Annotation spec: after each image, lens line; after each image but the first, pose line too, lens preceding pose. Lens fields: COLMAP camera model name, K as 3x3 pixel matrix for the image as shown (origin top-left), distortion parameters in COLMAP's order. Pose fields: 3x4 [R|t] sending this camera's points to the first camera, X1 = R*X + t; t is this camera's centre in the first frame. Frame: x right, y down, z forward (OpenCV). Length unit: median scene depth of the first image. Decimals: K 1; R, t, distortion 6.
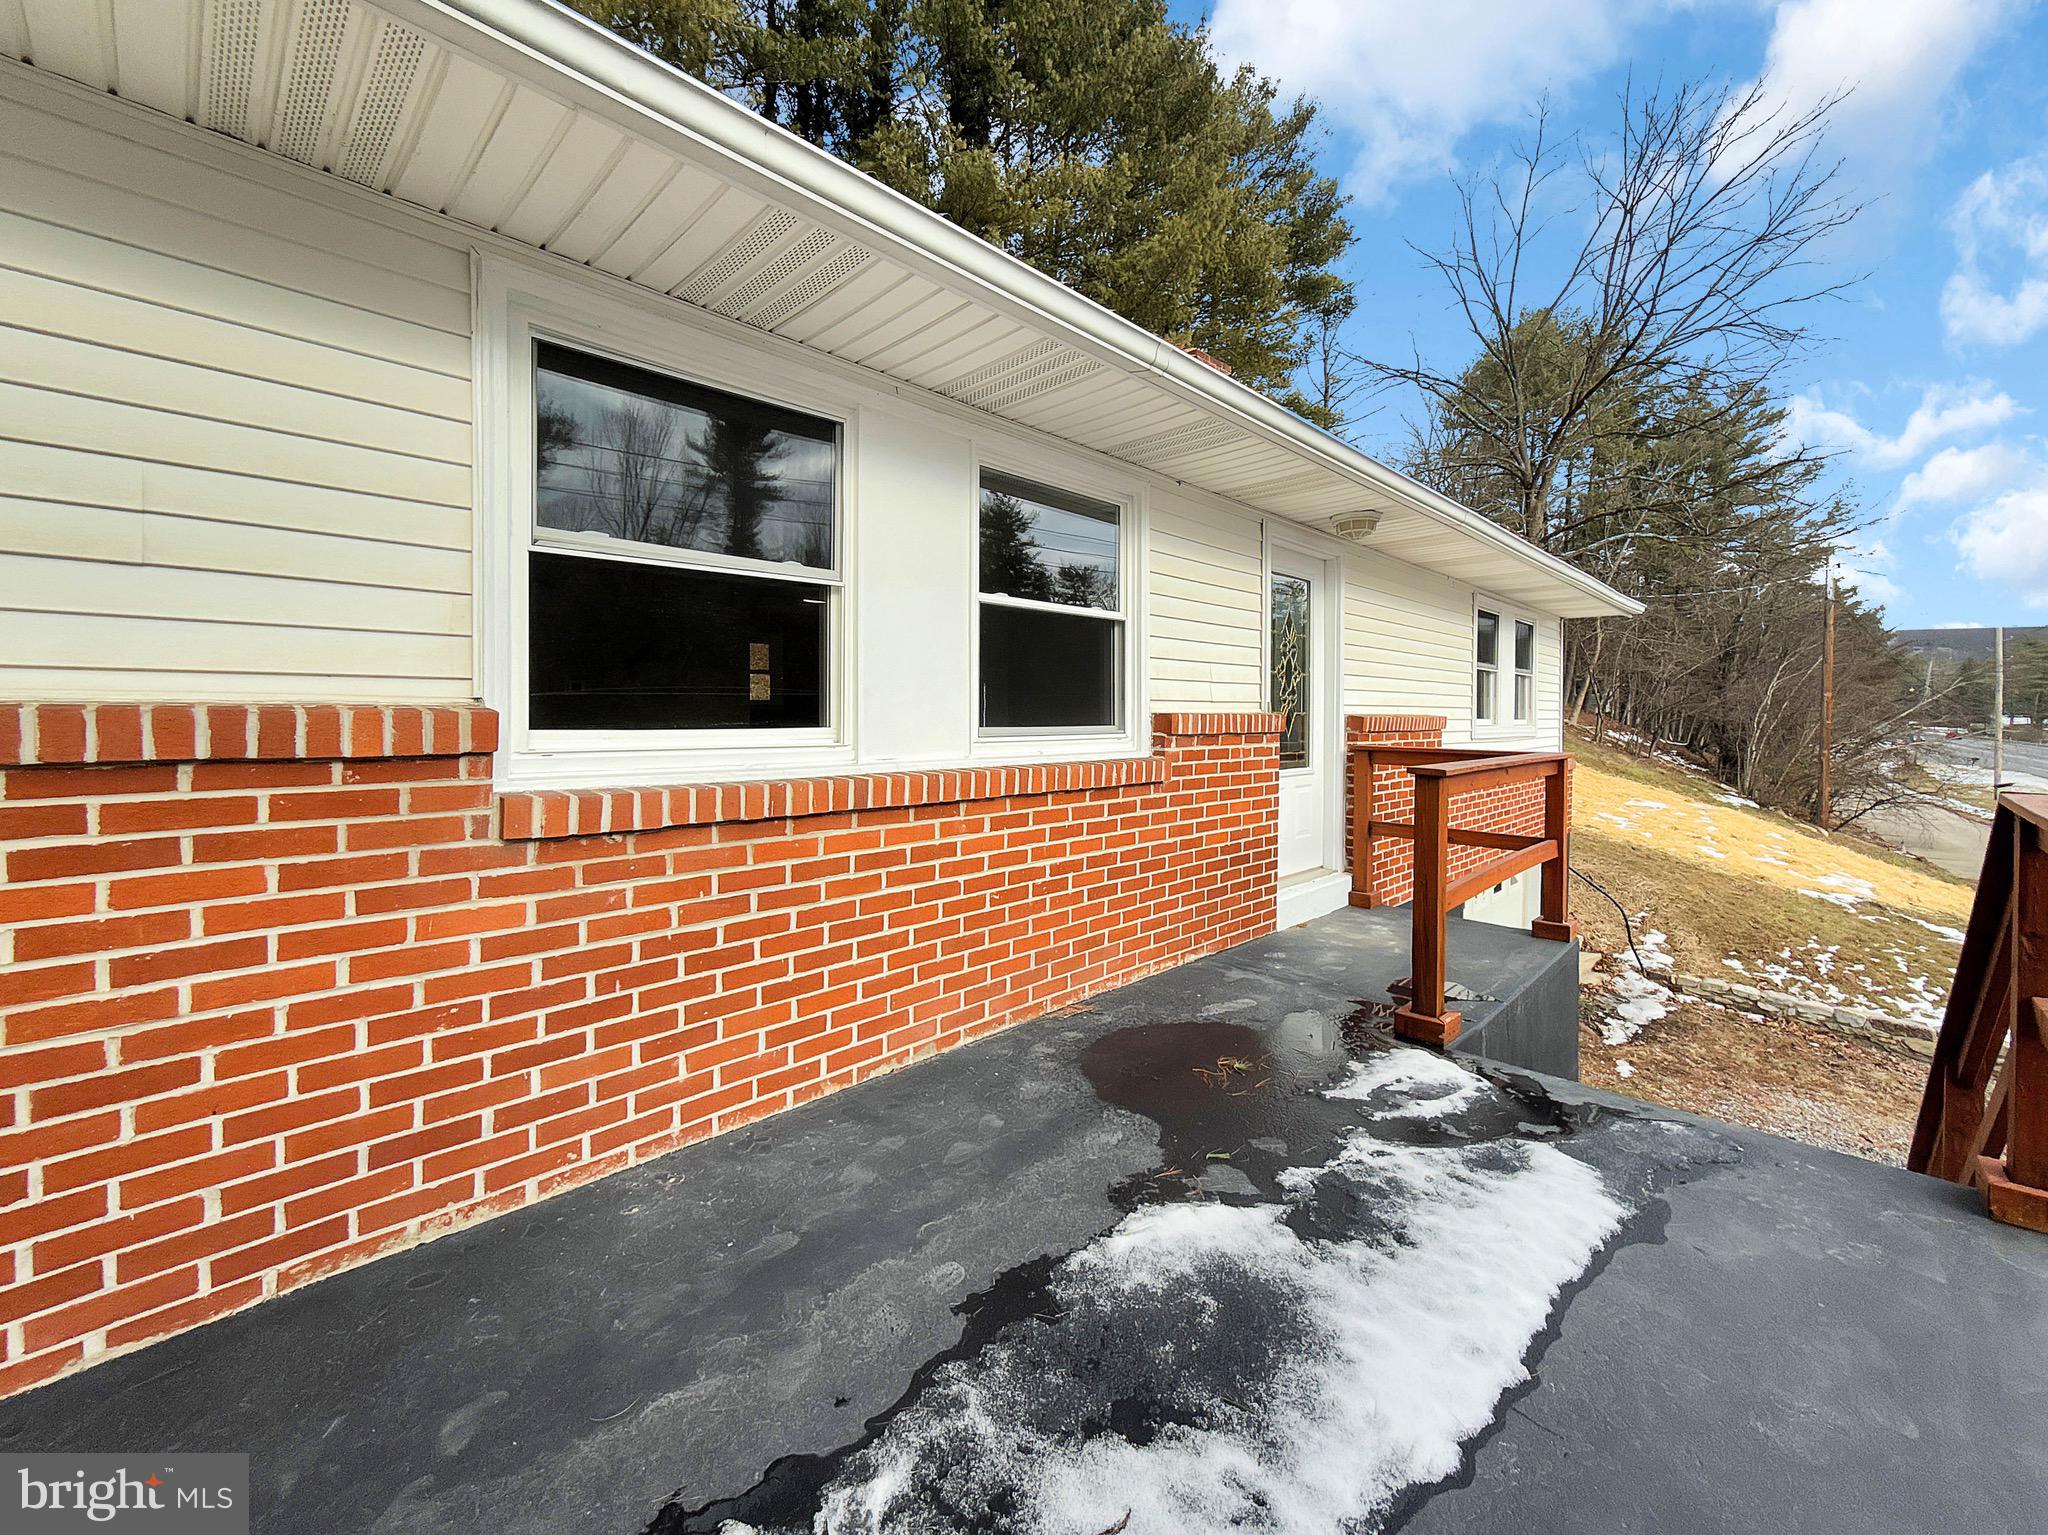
lens RADIAL K [[840.4, 0, 1024.0], [0, 840.4, 767.5], [0, 0, 1]] dist [0.001648, 0.000009]
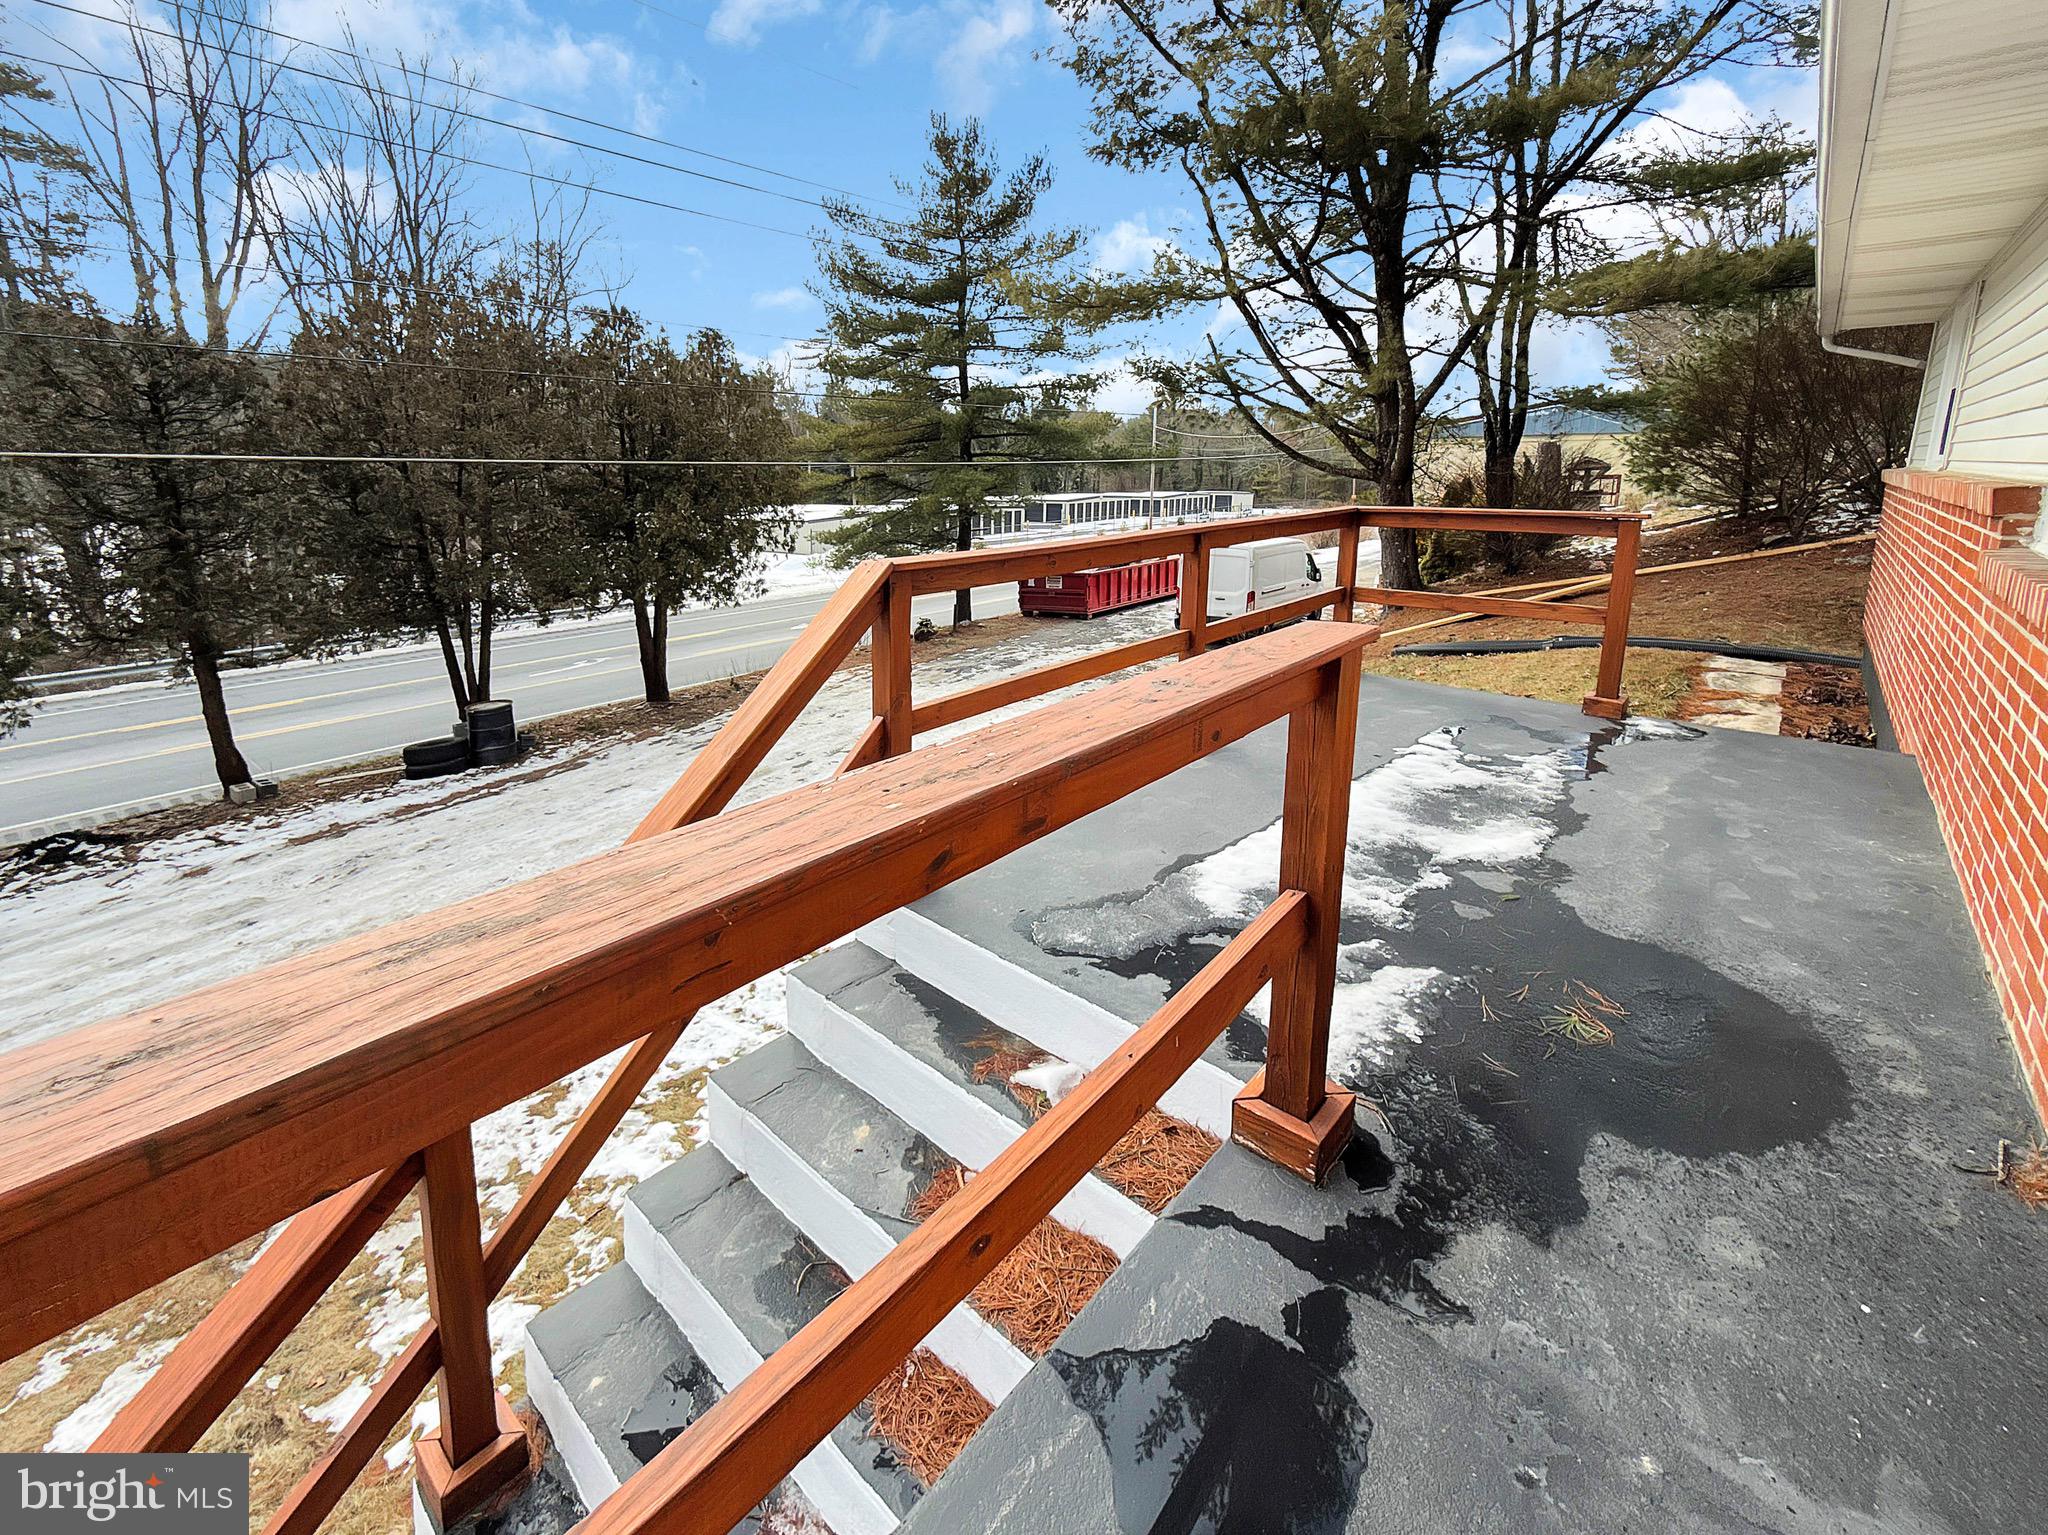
lens RADIAL K [[840.4, 0, 1024.0], [0, 840.4, 767.5], [0, 0, 1]] dist [0.001648, 0.000009]
pose [[-0.998810, 0.017094, -0.045676, 0.982735], [-0.002561, 0.916891, 0.399130, -0.157632], [0.048702, 0.398772, -0.915756, 2.036921]]
